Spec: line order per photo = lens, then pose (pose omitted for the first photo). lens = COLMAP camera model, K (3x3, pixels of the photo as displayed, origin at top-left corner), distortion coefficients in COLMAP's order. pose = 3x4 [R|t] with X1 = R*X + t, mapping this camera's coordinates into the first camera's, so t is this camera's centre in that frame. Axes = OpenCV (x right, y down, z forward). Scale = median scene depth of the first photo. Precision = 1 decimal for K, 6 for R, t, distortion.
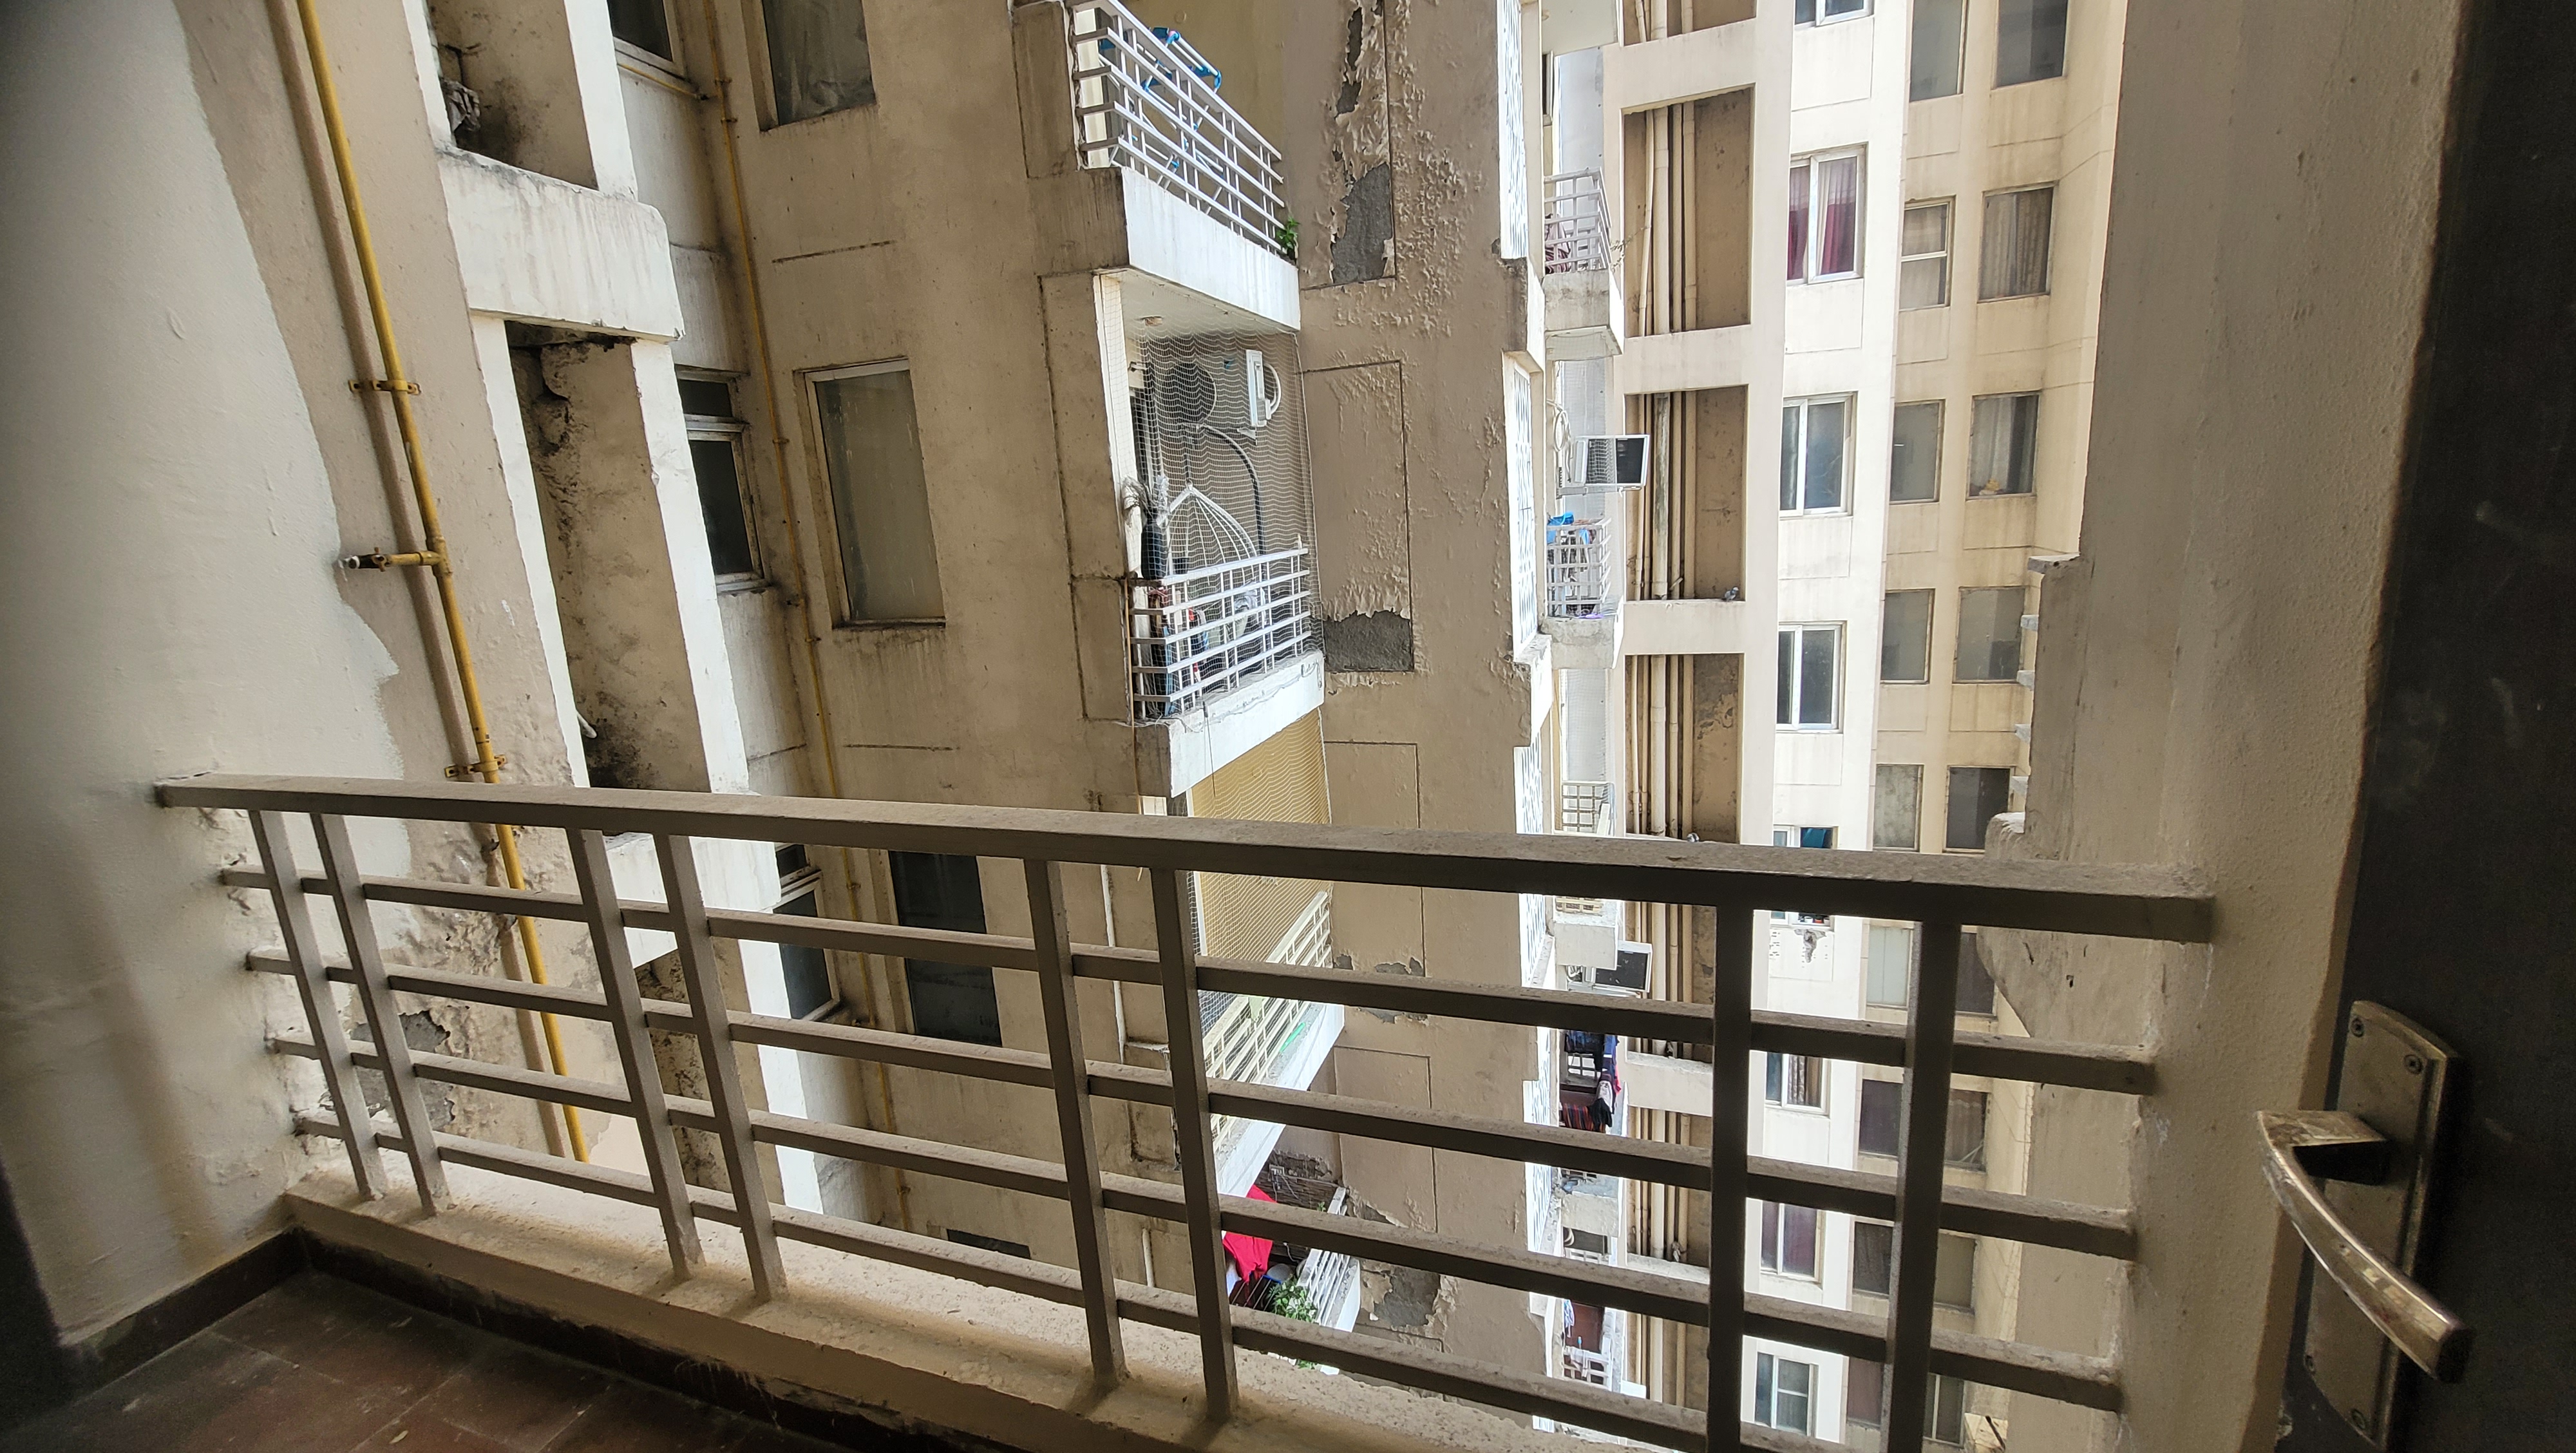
lens RADIAL K [[1012.1, 0, 1283.0], [0, 1012.1, 717.9], [0, 0, 1]] dist [-0.003213, -0.000507]
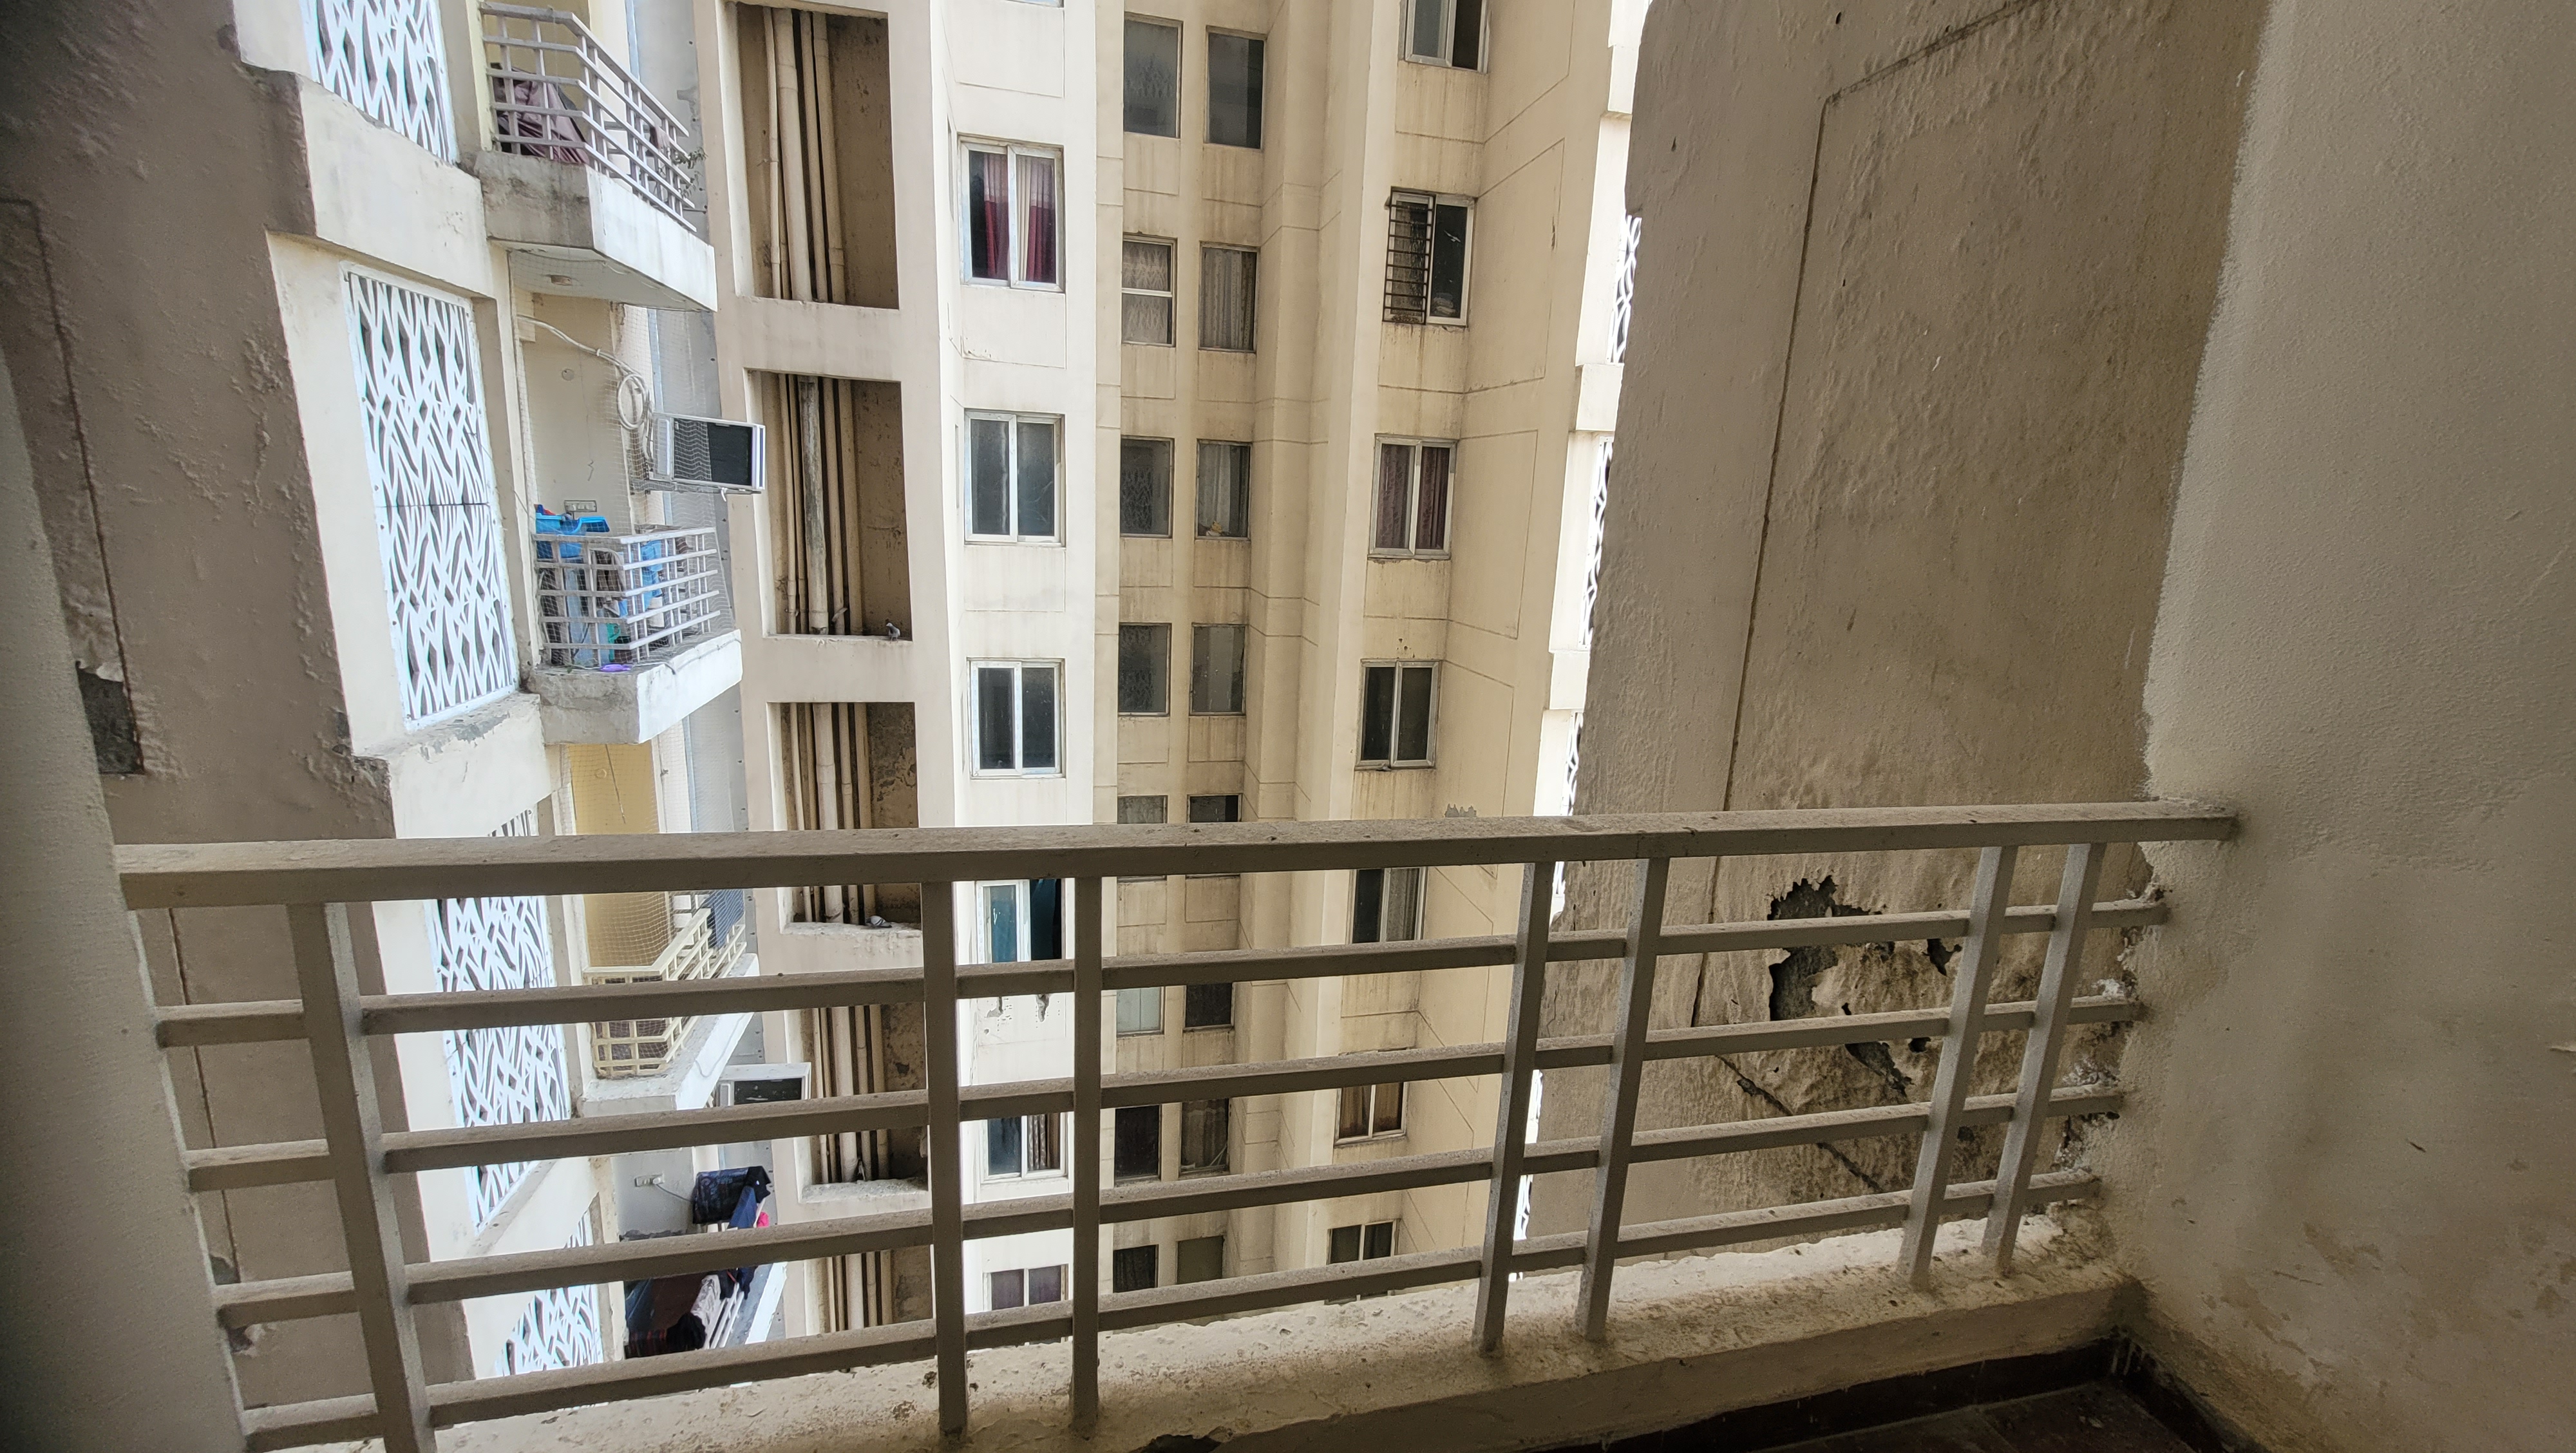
lens RADIAL K [[1012.1, 0, 1283.9], [0, 1012.1, 718.1], [0, 0, 1]] dist [-0.003213, -0.000507]
pose [[0.830789, -0.012724, 0.556442, 0.219262], [0.012632, 0.999912, 0.004005, -0.045275], [-0.556444, 0.003702, 0.830877, 0.115481]]
